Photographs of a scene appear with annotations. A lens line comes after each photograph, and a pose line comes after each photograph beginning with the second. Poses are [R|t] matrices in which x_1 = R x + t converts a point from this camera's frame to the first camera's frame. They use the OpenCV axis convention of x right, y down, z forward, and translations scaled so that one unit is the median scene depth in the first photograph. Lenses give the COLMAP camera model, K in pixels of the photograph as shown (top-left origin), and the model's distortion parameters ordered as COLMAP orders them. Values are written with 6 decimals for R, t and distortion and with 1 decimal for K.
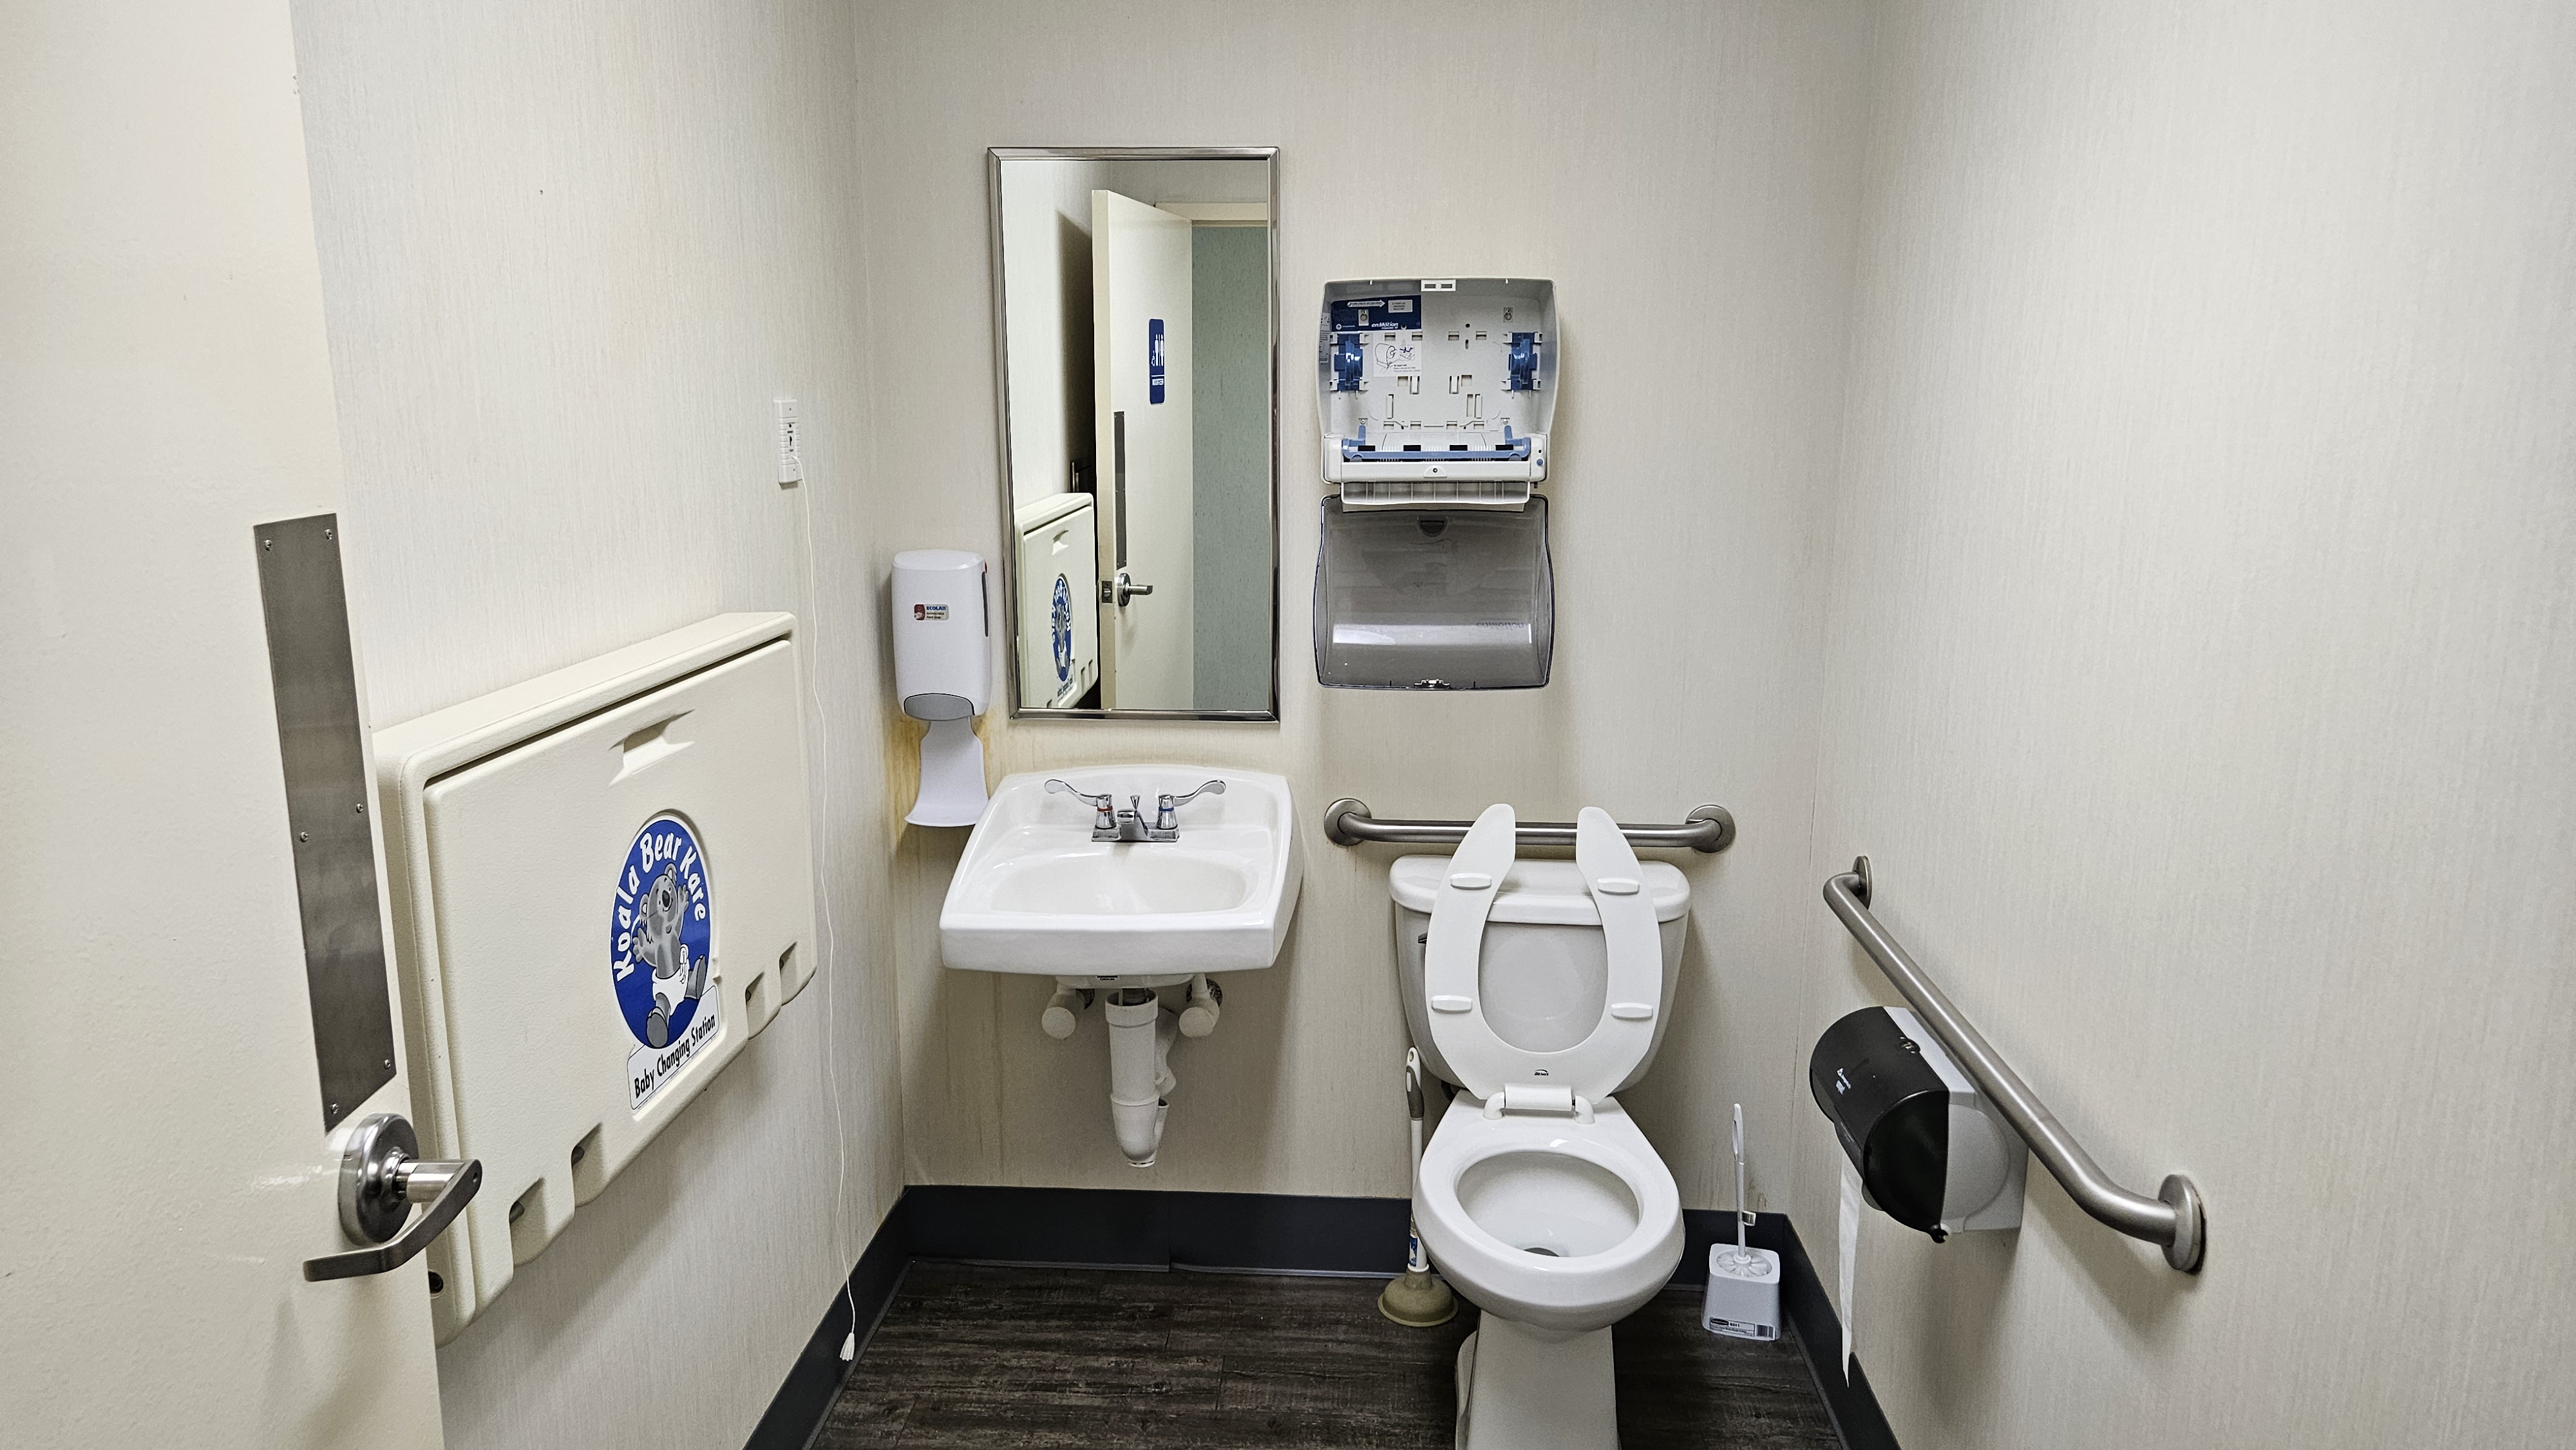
lens RADIAL K [[1718.4, 0, 1289.7], [0, 1718.4, 723.1], [0, 0, 1]] dist [-0.000105, -0.000002]
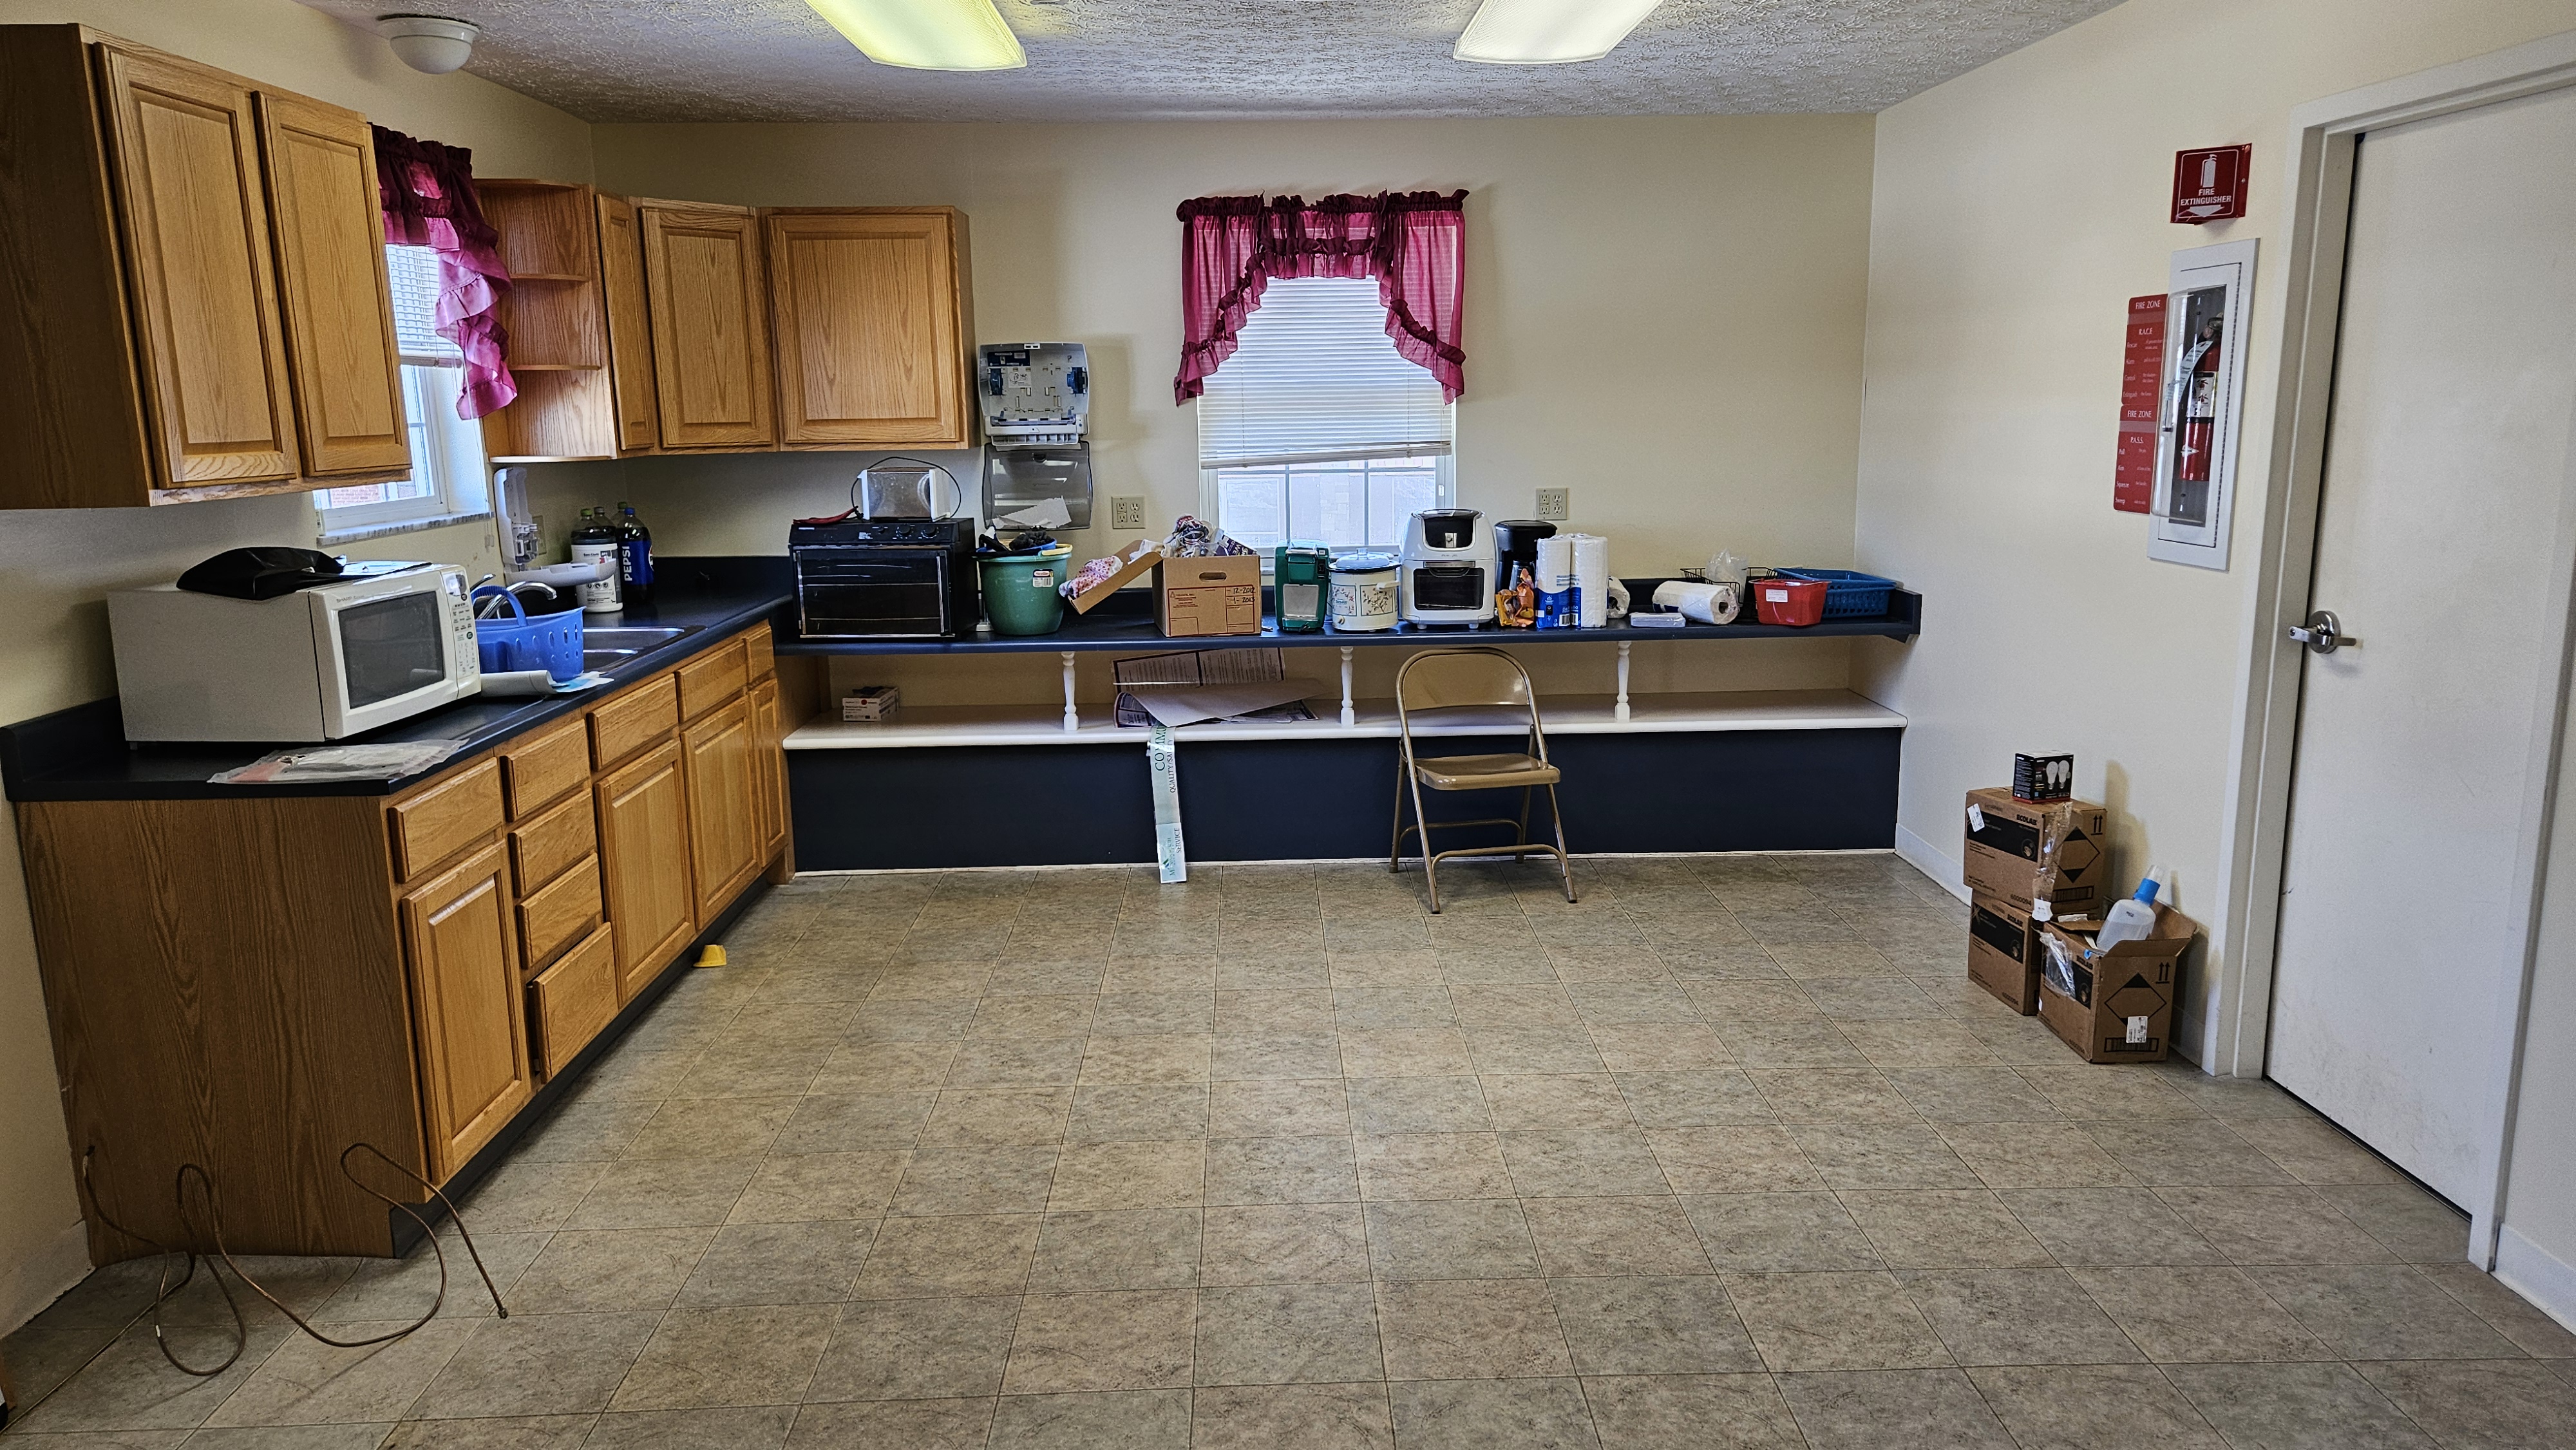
lens RADIAL K [[1718.4, 0, 1289.9], [0, 1718.4, 727.6], [0, 0, 1]] dist [-0.000105, -0.000002]
pose [[0.996644, -0.028486, 0.076742, 0.227907], [0.028454, 0.999594, 0.001522, 0.238181], [-0.076754, 0.000667, 0.997050, -1.210751]]
